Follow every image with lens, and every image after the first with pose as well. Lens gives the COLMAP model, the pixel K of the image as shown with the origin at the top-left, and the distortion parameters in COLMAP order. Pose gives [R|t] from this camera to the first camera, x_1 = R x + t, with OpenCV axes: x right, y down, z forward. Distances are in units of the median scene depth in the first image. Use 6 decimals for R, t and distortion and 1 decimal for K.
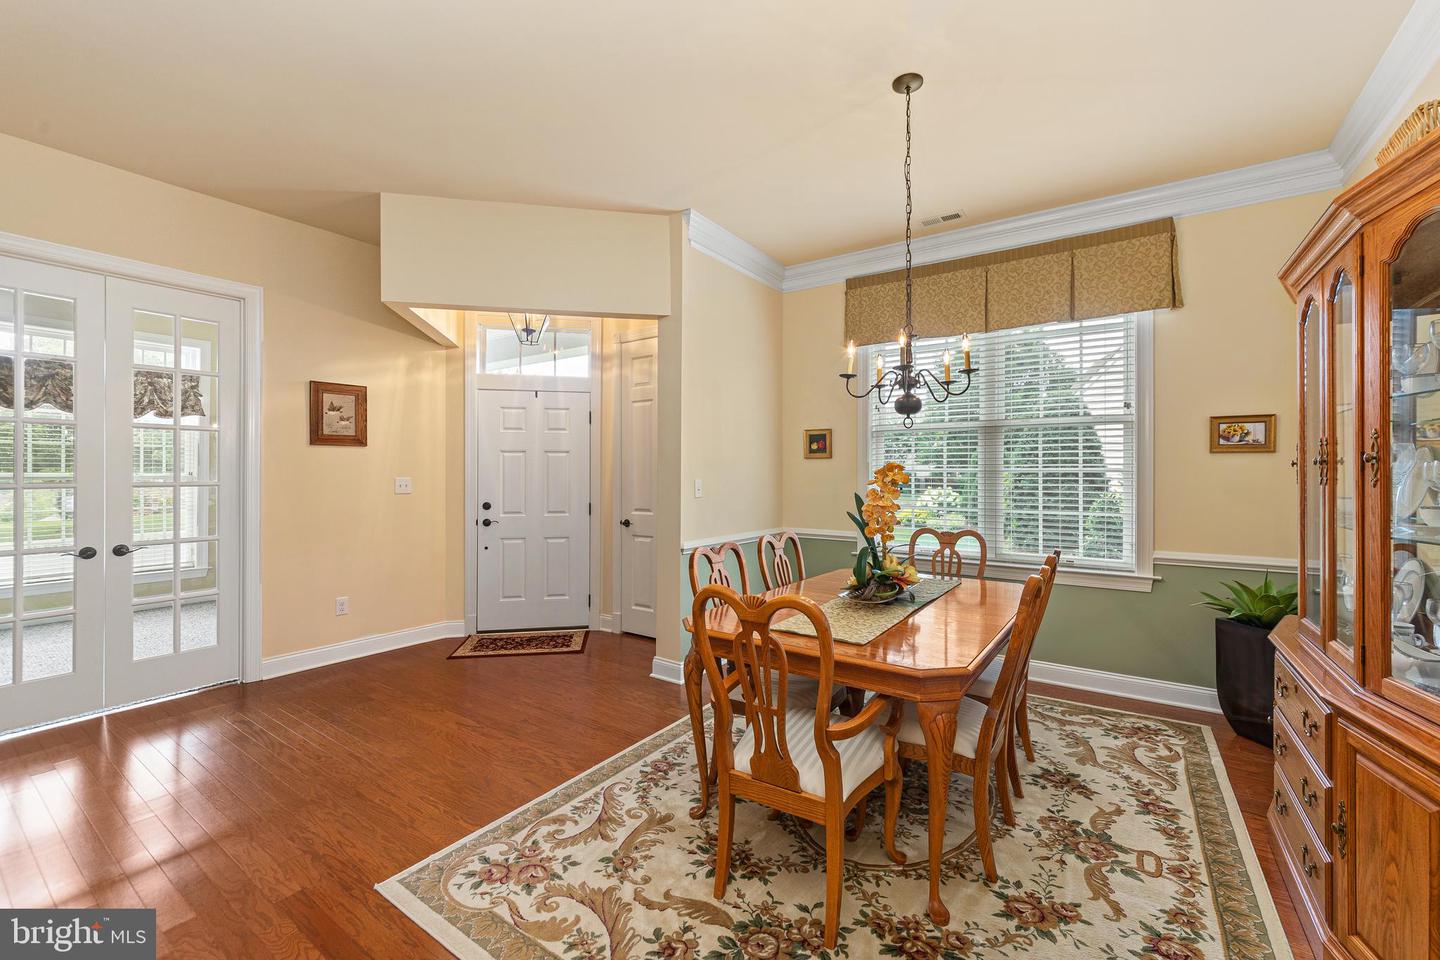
lens RADIAL K [[582.5, 0, 719.6], [0, 582.5, 471.9], [0, 0, 1]] dist [-0.009083, 0.000893]
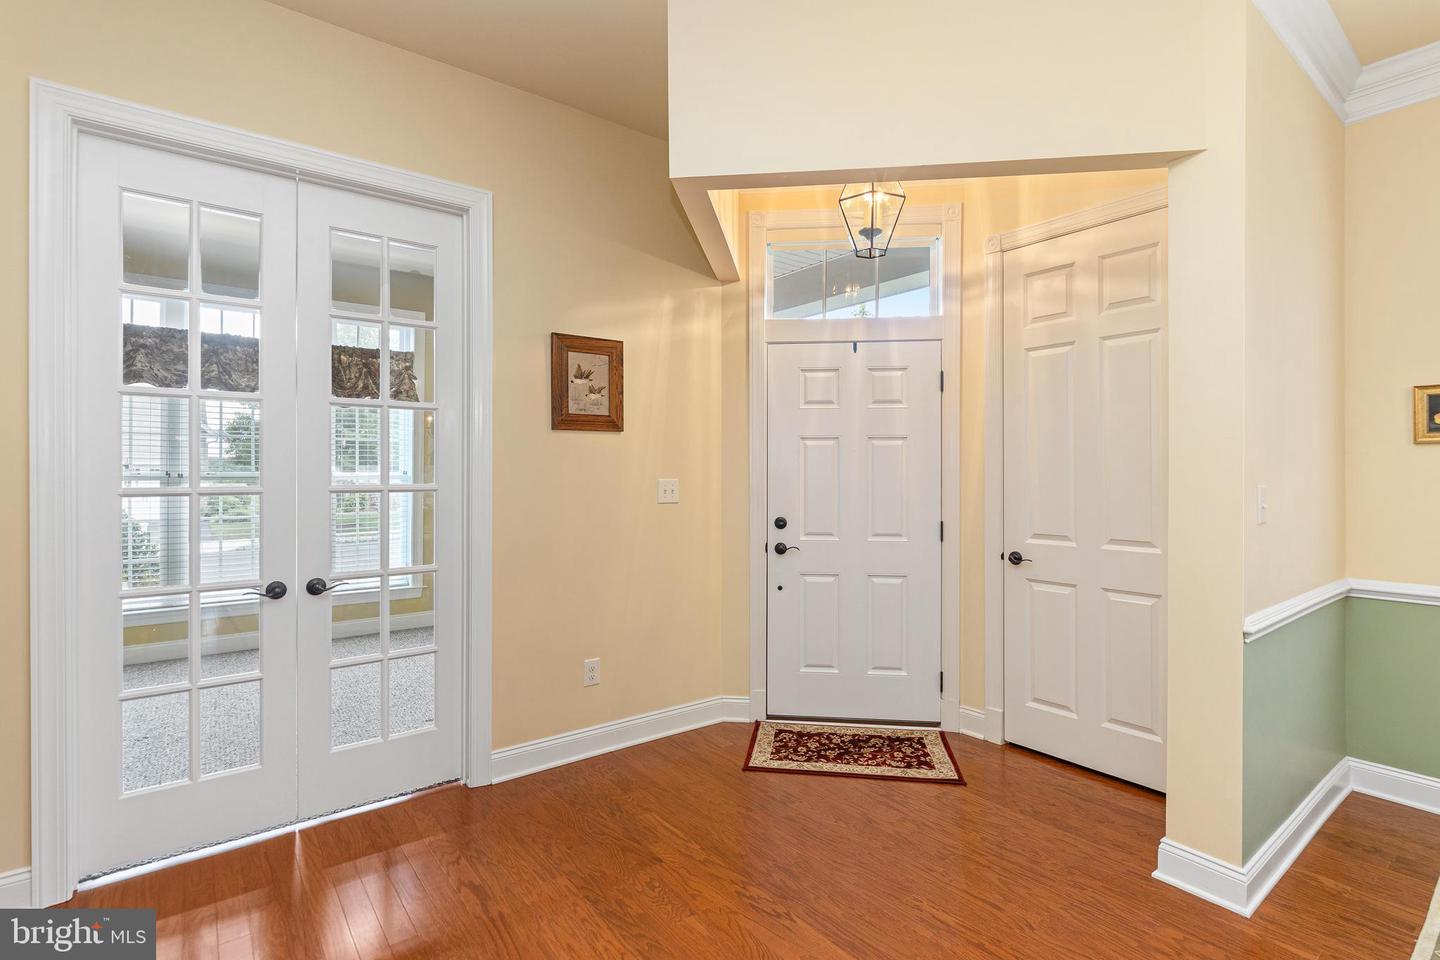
lens RADIAL K [[681.6, 0, 727.5], [0, 681.6, 472.0], [0, 0, 1]] dist [0.001942, -0.000582]
pose [[0.954961, 0.000146, -0.296731, -0.245970], [0.000555, 0.999997, 0.002279, -0.000088], [0.296730, -0.002341, 0.954959, 0.273738]]
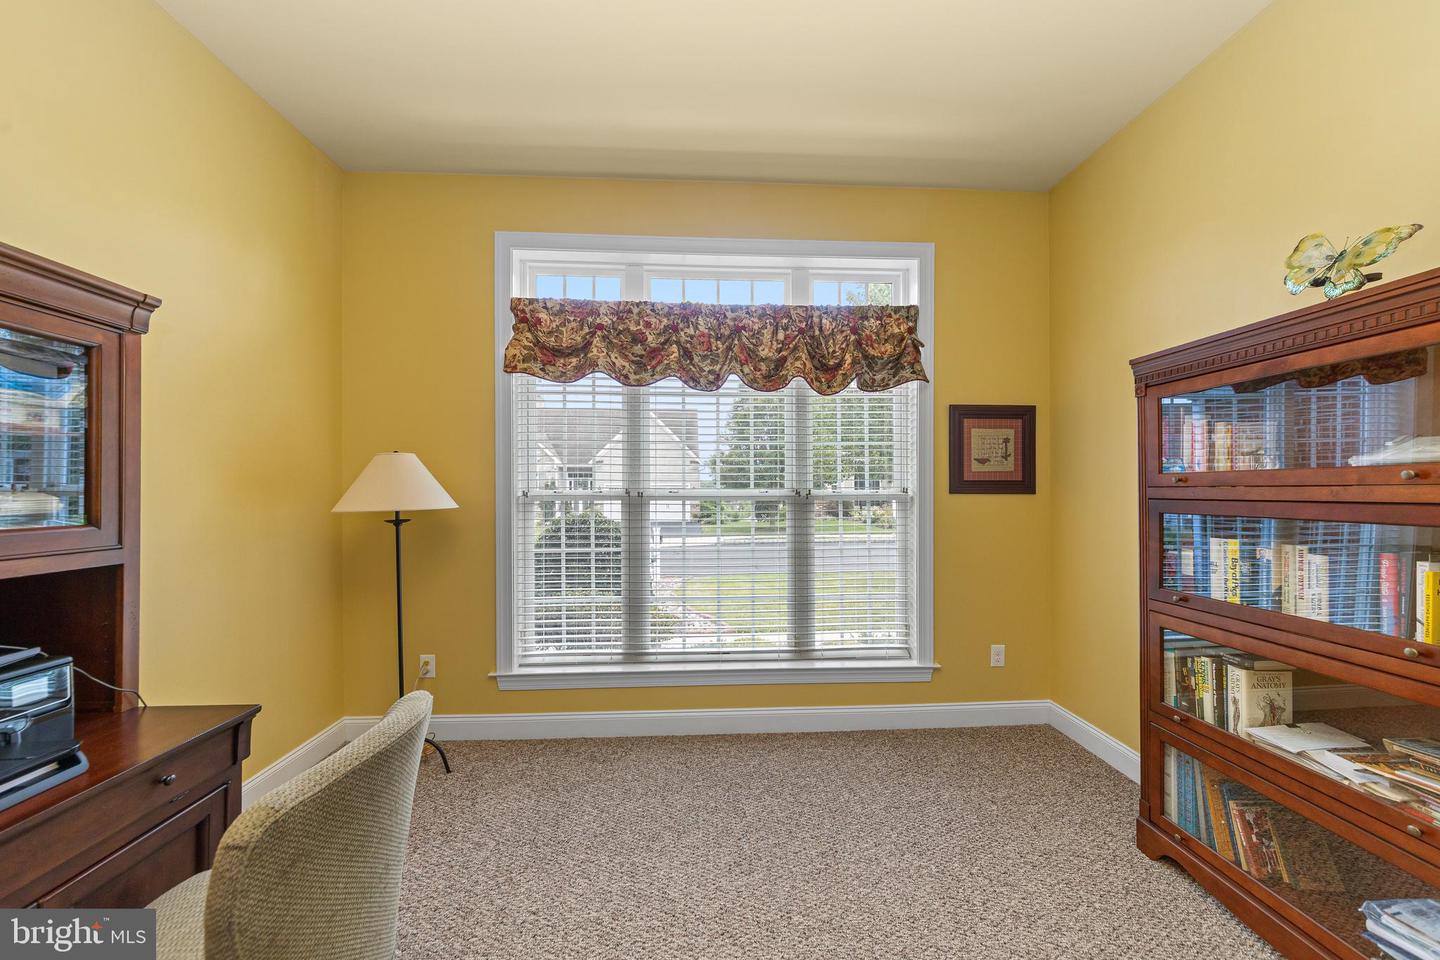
lens RADIAL K [[519.0, 0, 723.3], [0, 519.0, 486.8], [0, 0, 1]] dist [-0.000131, -0.000001]
pose [[0.612302, -0.009169, -0.790571, -0.863783], [0.007429, 0.999955, -0.005844, 0.002181], [0.790589, -0.002295, 0.612342, 0.765964]]
